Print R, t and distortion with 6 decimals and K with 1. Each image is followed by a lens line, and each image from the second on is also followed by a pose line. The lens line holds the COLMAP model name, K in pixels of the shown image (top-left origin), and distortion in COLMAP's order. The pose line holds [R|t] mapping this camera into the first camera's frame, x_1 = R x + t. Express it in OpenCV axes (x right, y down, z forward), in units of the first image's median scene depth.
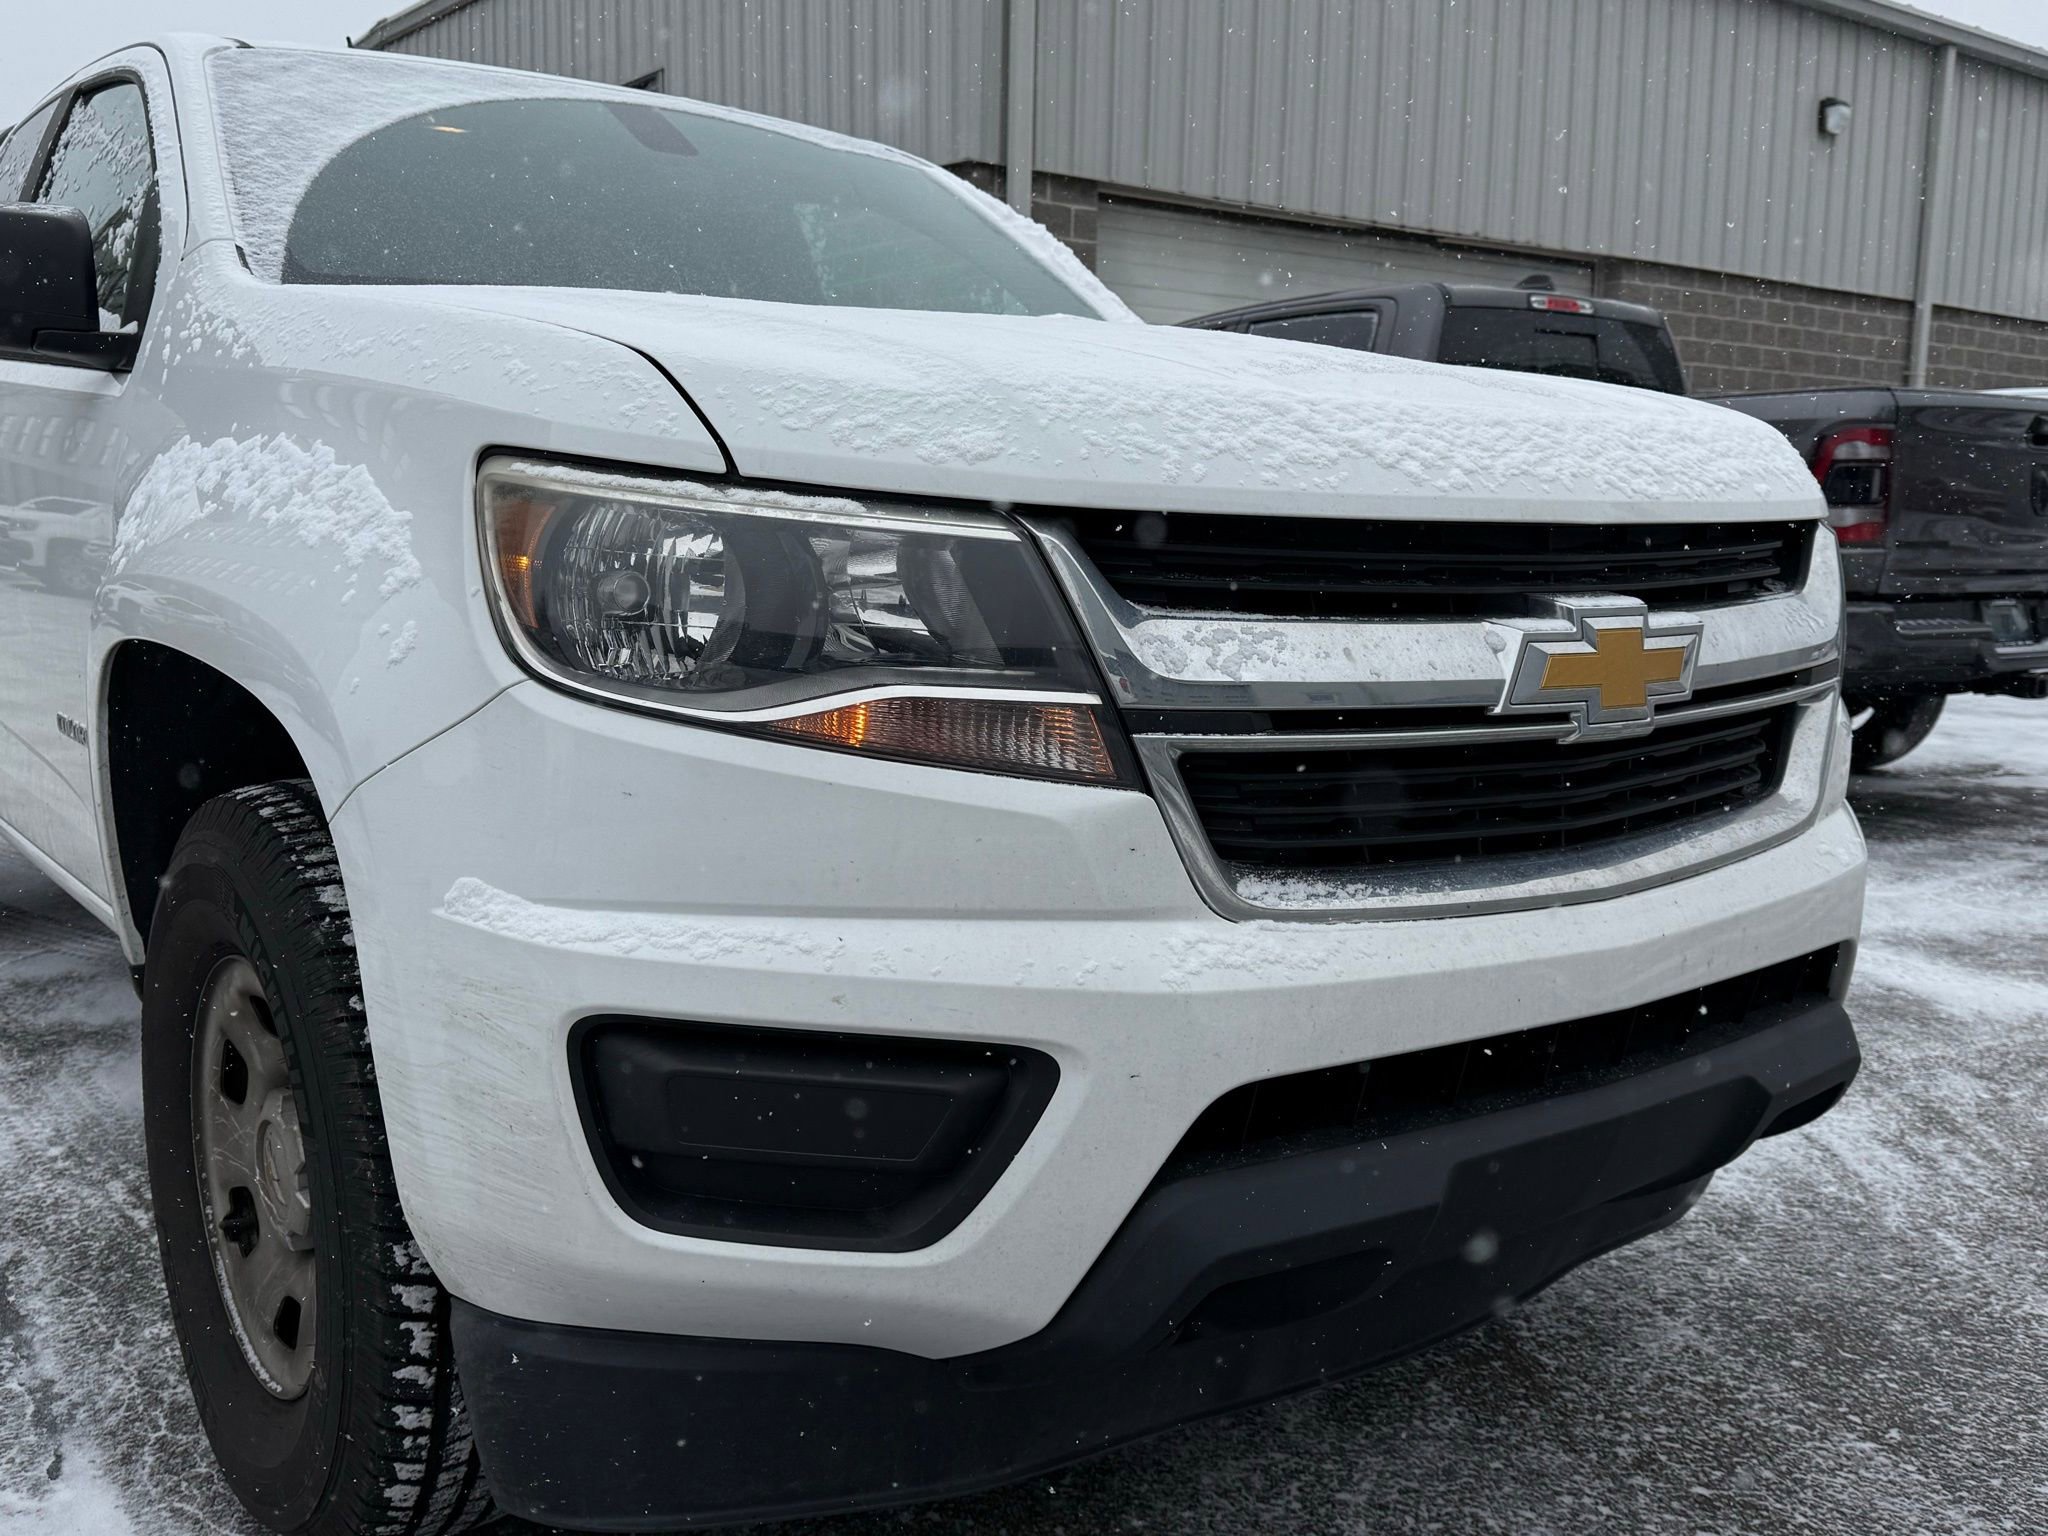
lens RADIAL K [[1849.7, 0, 1024.0], [0, 1849.7, 768.0], [0, 0, 1]] dist [0.068182, -0.097762]
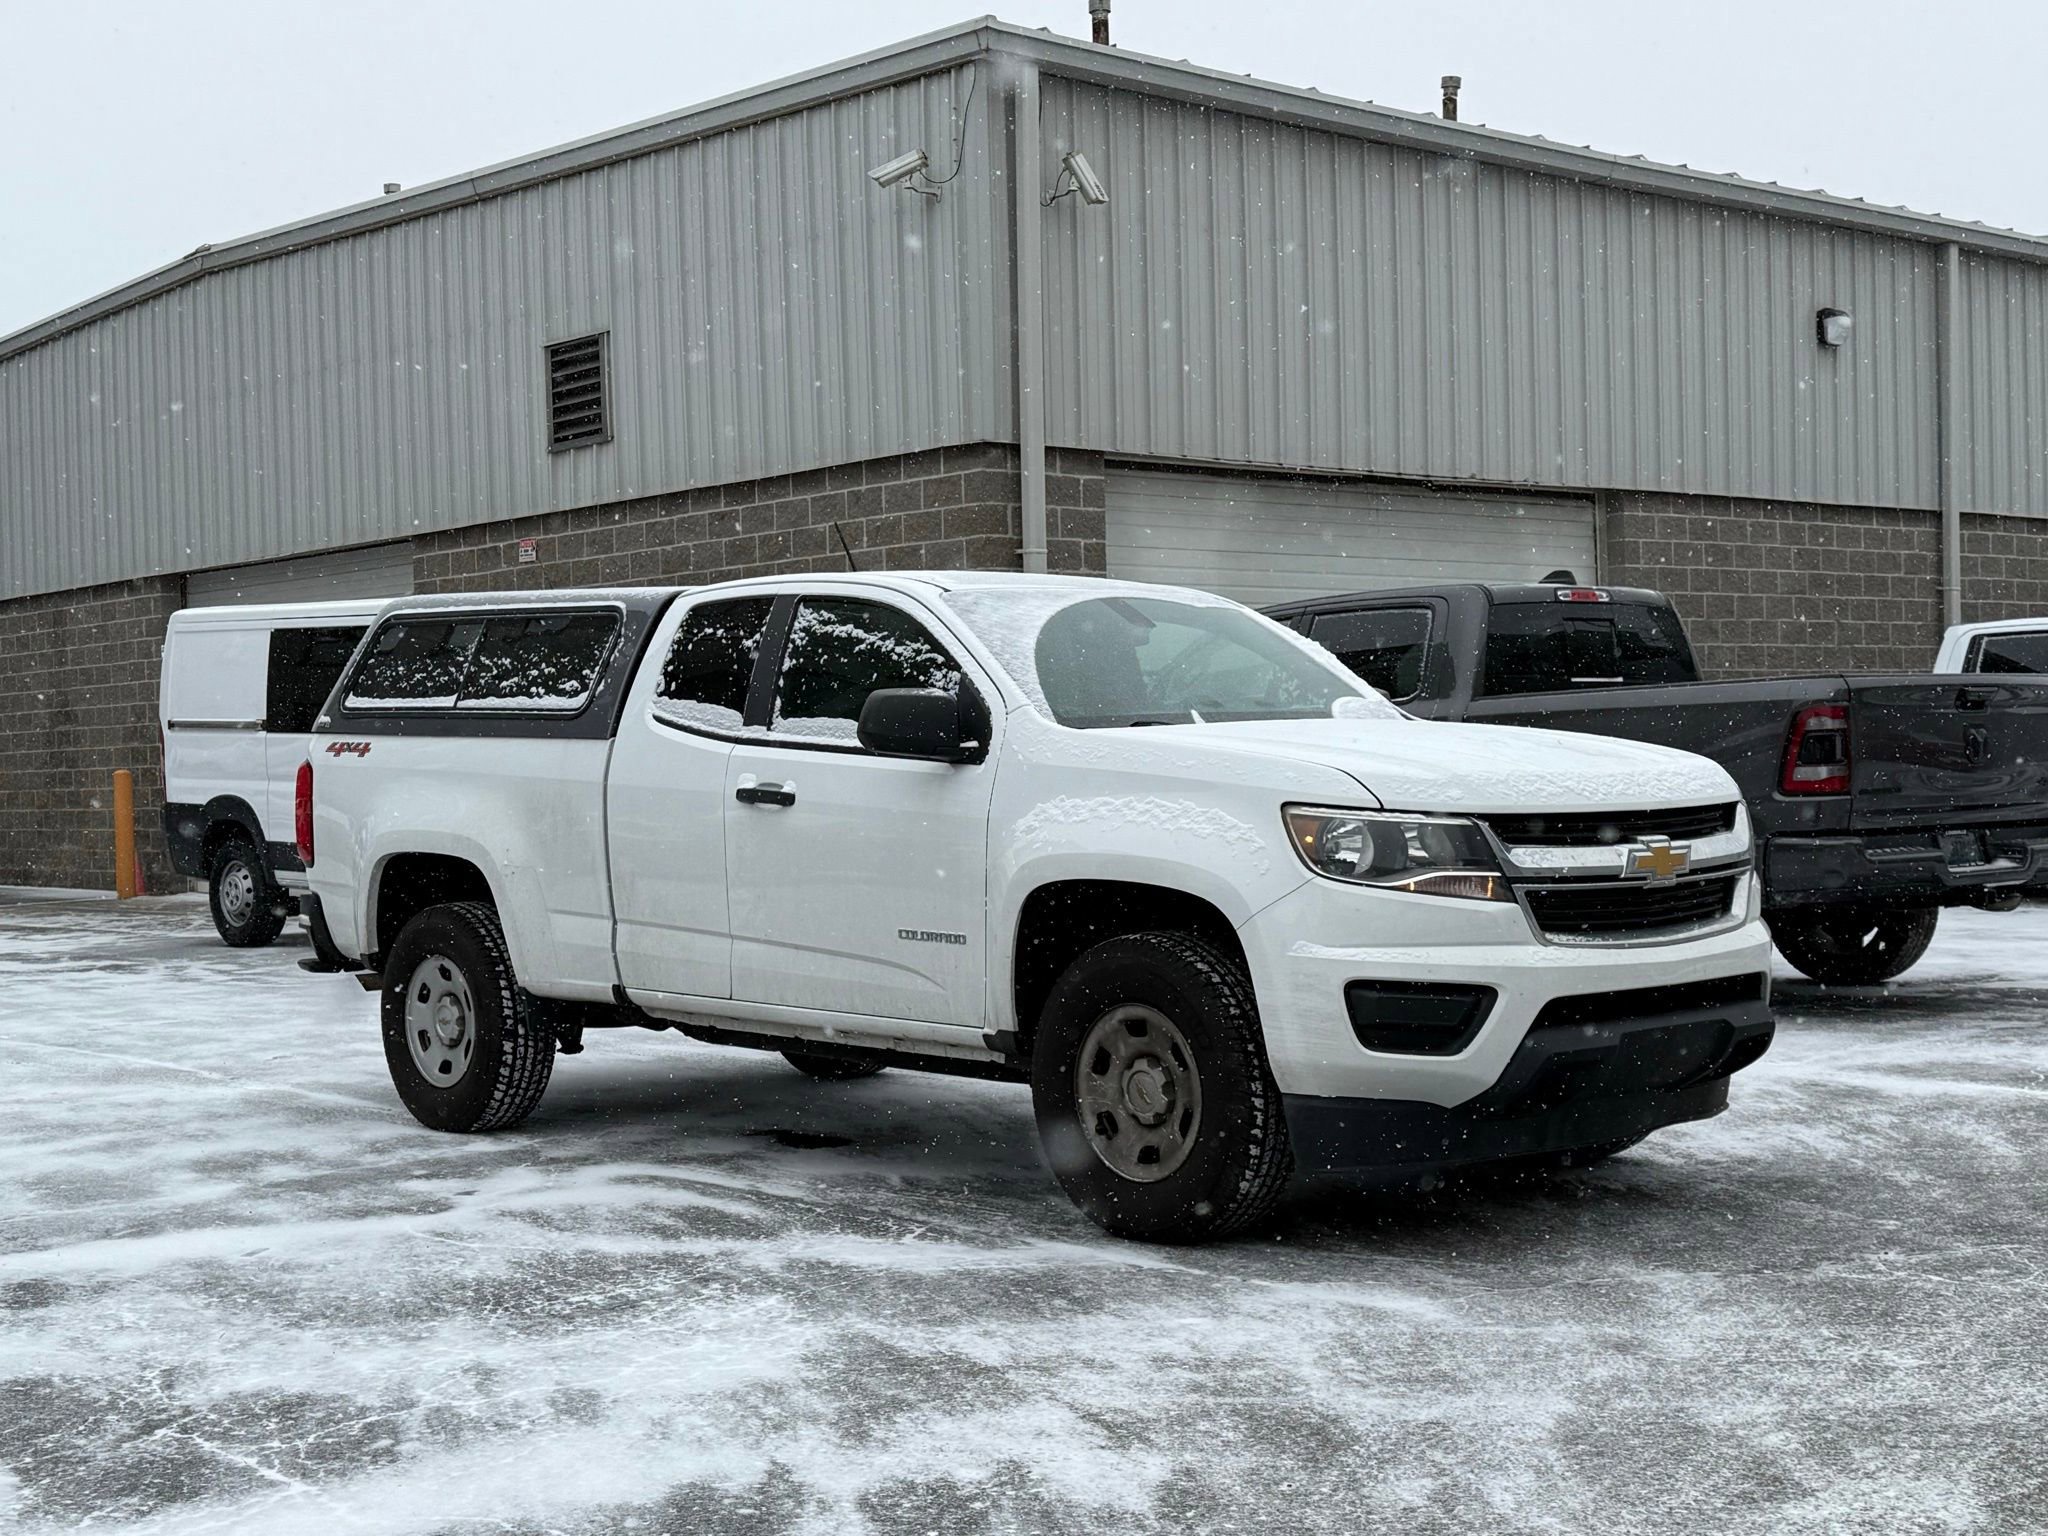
lens RADIAL K [[2661.0, 0, 1048.7], [0, 2661.0, 756.6], [0, 0, 1]] dist [0.251625, -0.588387]
pose [[0.994985, -0.042119, 0.090721, -0.582584], [0.054167, 0.989400, -0.134733, 0.174331], [-0.084084, 0.138972, 0.986720, -1.785766]]
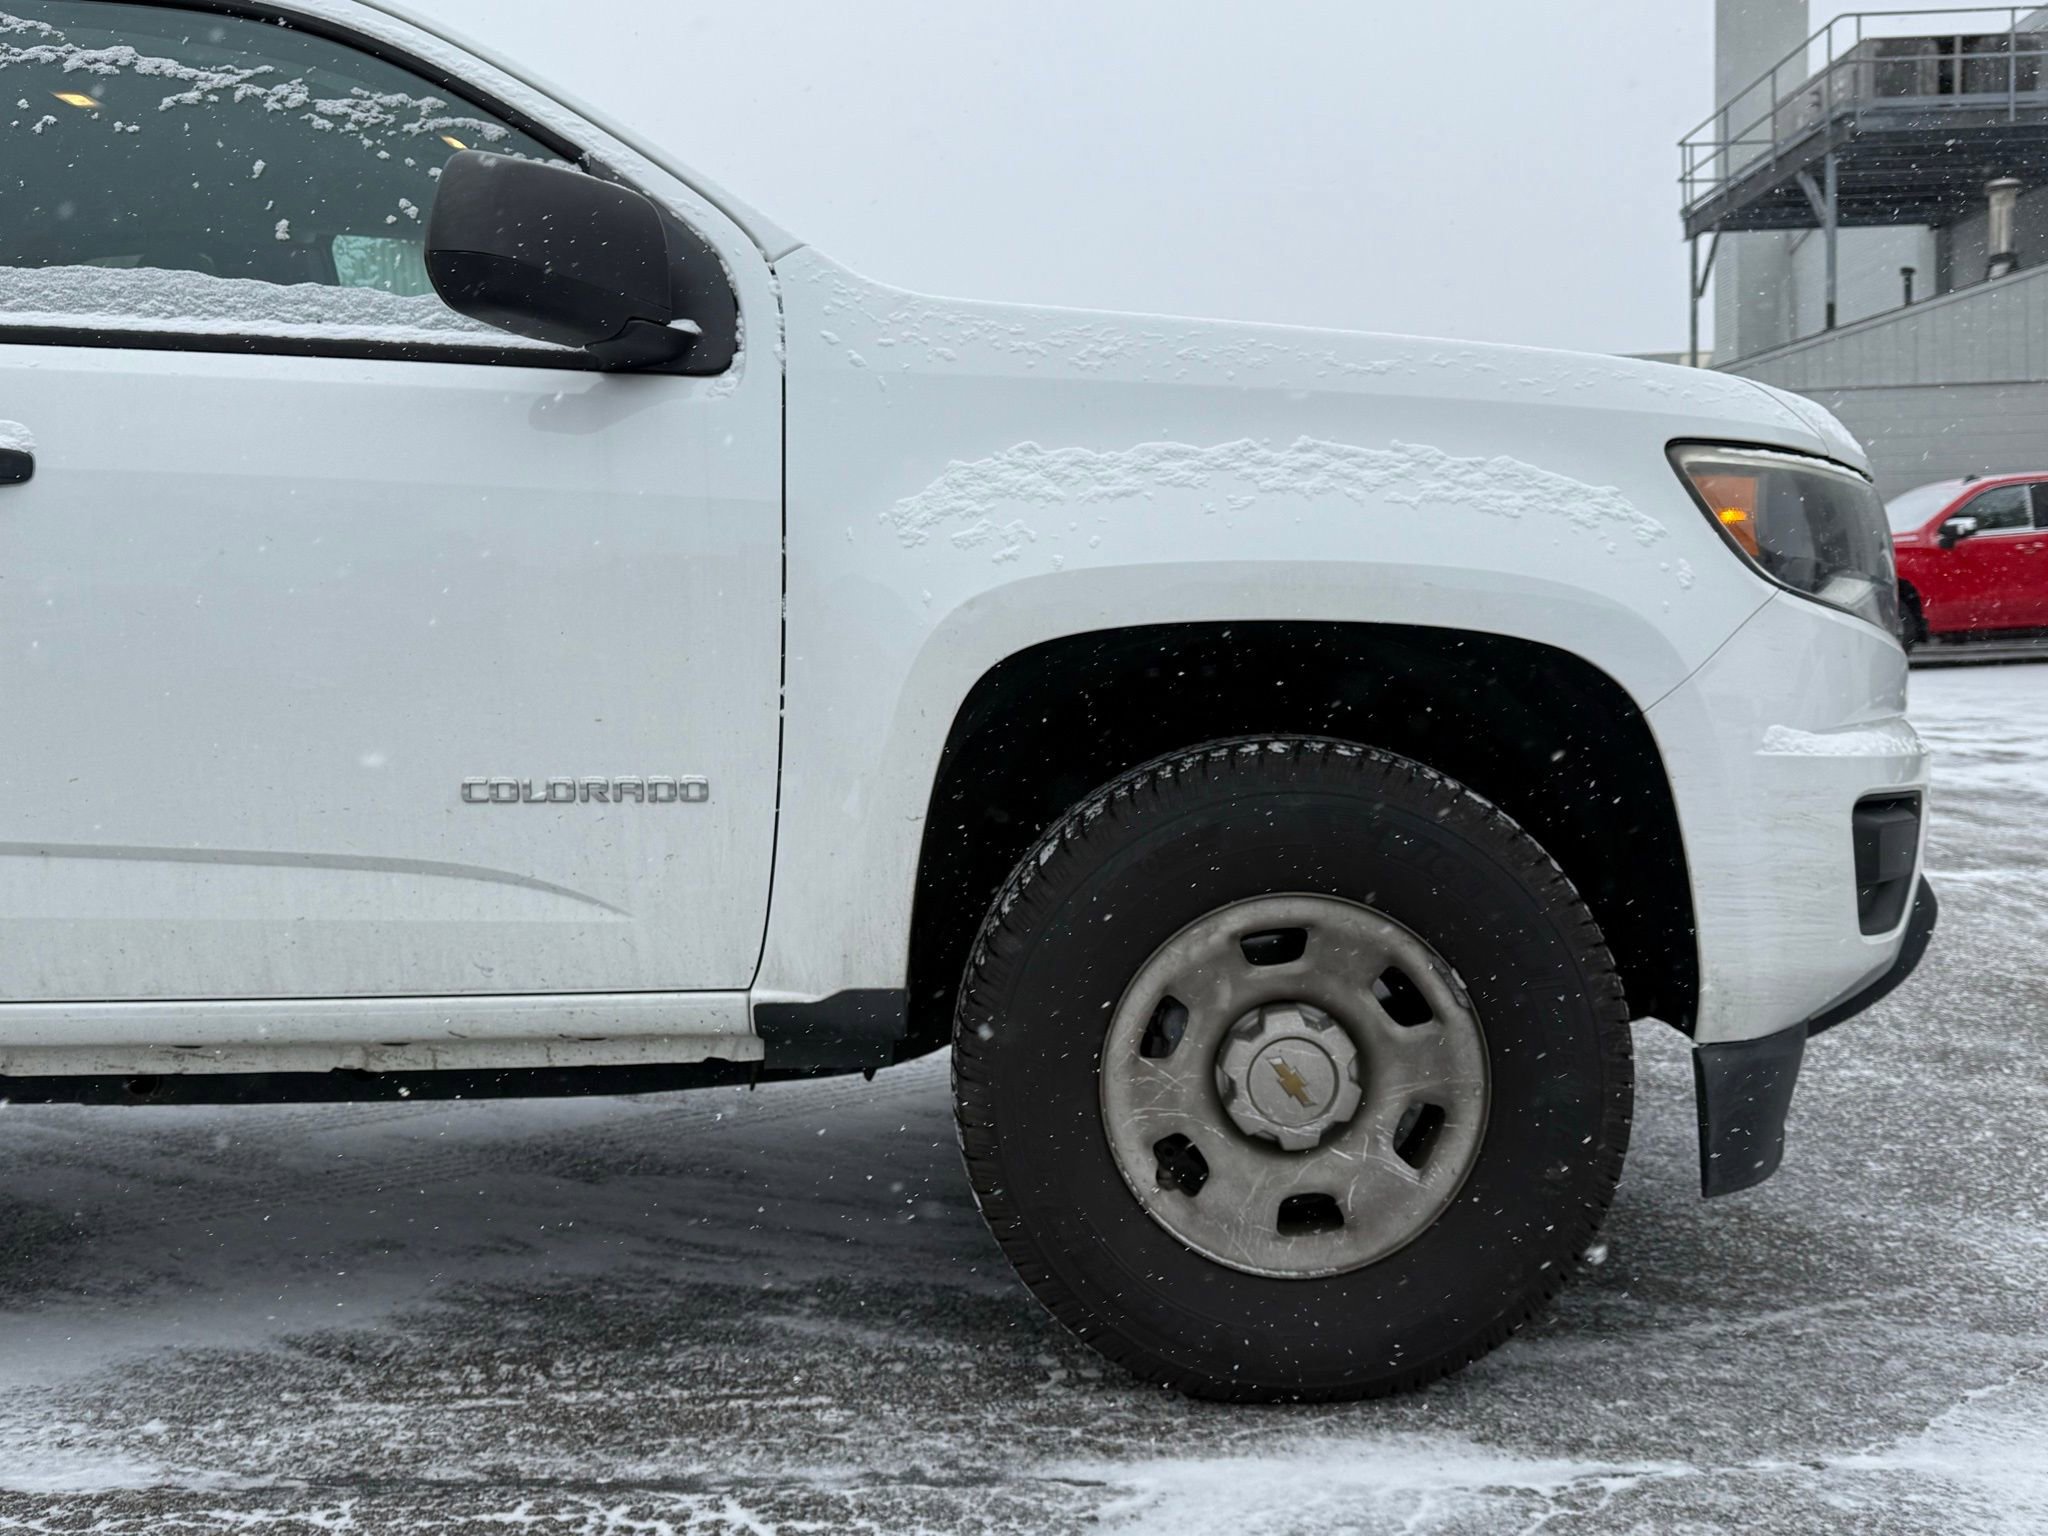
lens RADIAL K [[1822.7, 0, 1031.5], [0, 1822.7, 770.0], [0, 0, 1]] dist [0.153913, -0.262286]
pose [[0.614524, -0.100148, 0.782516, -0.954575], [0.148962, 0.988797, 0.009566, -0.004054], [-0.774707, 0.110686, 0.622557, 0.289414]]
